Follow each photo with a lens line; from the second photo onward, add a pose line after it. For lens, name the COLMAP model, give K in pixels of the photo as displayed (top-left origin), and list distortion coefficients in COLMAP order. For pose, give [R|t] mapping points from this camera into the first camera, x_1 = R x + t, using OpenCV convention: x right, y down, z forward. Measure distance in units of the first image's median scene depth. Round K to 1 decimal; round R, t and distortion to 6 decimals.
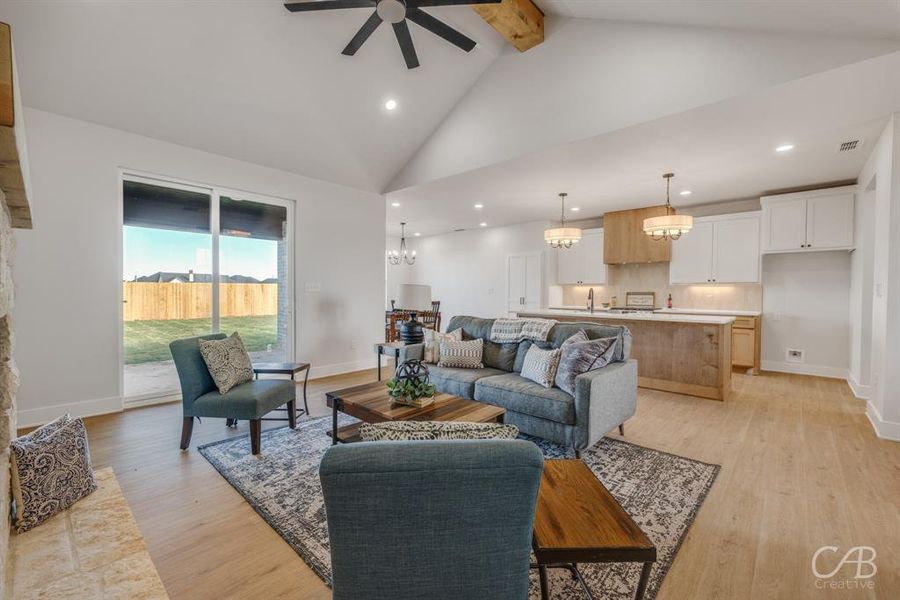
lens RADIAL K [[376.4, 0, 451.3], [0, 376.4, 299.5], [0, 0, 1]] dist [0.003375, 0.000067]
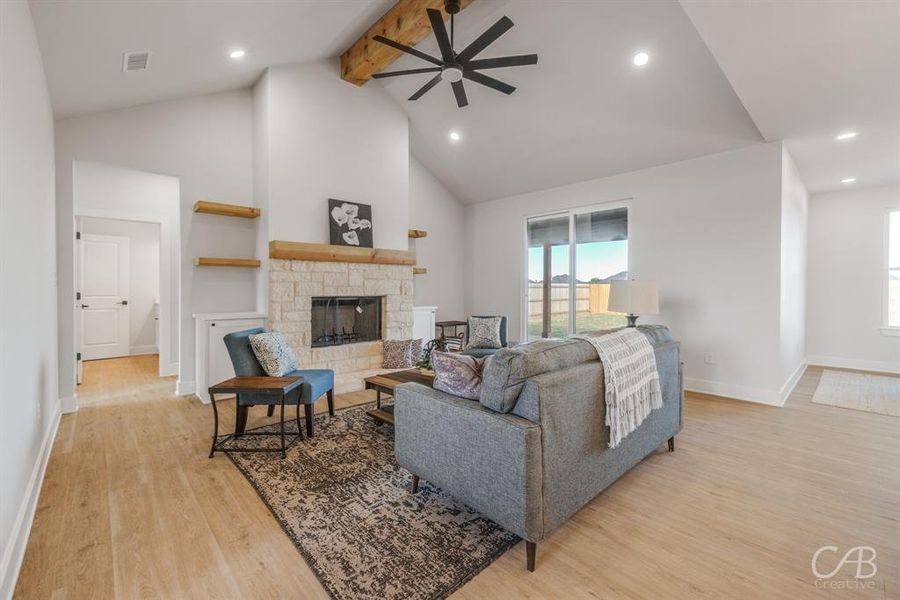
lens RADIAL K [[376.4, 0, 448.5], [0, 376.4, 297.3], [0, 0, 1]] dist [0.003375, 0.000067]
pose [[-0.080031, 0.020527, -0.996581, 0.637788], [-0.023663, 0.999467, 0.022487, -0.011484], [0.996511, 0.025382, -0.079503, 0.610148]]
